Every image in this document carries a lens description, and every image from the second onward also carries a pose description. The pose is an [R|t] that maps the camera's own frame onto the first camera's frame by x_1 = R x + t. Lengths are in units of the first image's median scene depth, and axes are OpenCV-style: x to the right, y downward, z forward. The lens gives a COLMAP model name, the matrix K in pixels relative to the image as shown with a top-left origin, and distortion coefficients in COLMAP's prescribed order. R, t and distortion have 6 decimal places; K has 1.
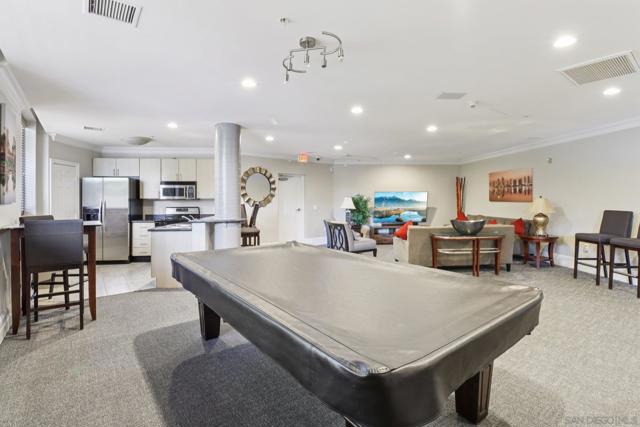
lens RADIAL K [[307.3, 0, 320.2], [0, 307.3, 195.2], [0, 0, 1]] dist [-0.001956, -0.000986]
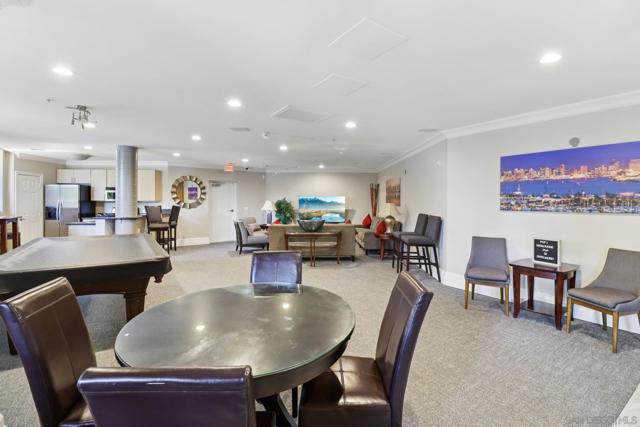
lens RADIAL K [[300.4, 0, 321.8], [0, 300.4, 201.7], [0, 0, 1]] dist [0.000377, -0.010656]
pose [[0.997129, 0.007845, -0.075312, 0.470351], [-0.006884, 0.999892, 0.013017, -0.007504], [0.075406, -0.012461, 0.997075, -0.177175]]
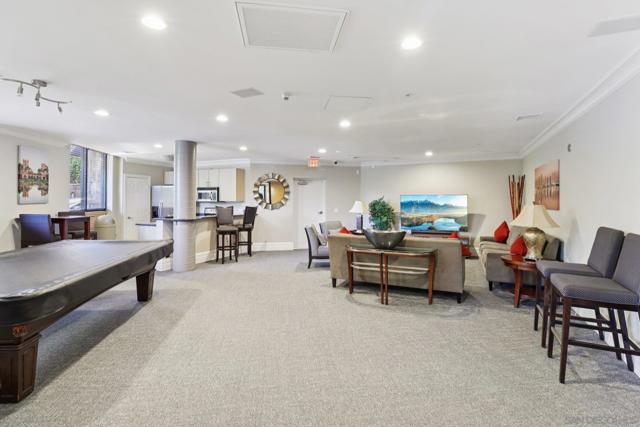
lens RADIAL K [[300.4, 0, 321.8], [0, 300.4, 201.7], [0, 0, 1]] dist [0.000377, -0.010656]
pose [[0.865723, 0.008700, -0.500448, 0.560749], [-0.002662, 0.999915, 0.012778, -0.003512], [0.500516, -0.009730, 0.865672, 0.169372]]
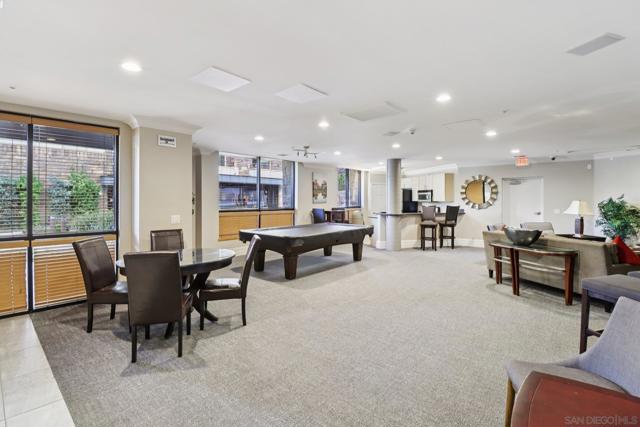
lens RADIAL K [[300.4, 0, 321.8], [0, 300.4, 201.7], [0, 0, 1]] dist [0.000377, -0.010656]
pose [[0.185429, 0.008176, -0.982624, 0.930946], [0.009469, 0.999904, 0.010107, -0.007053], [0.982612, -0.011178, 0.185333, 0.209414]]
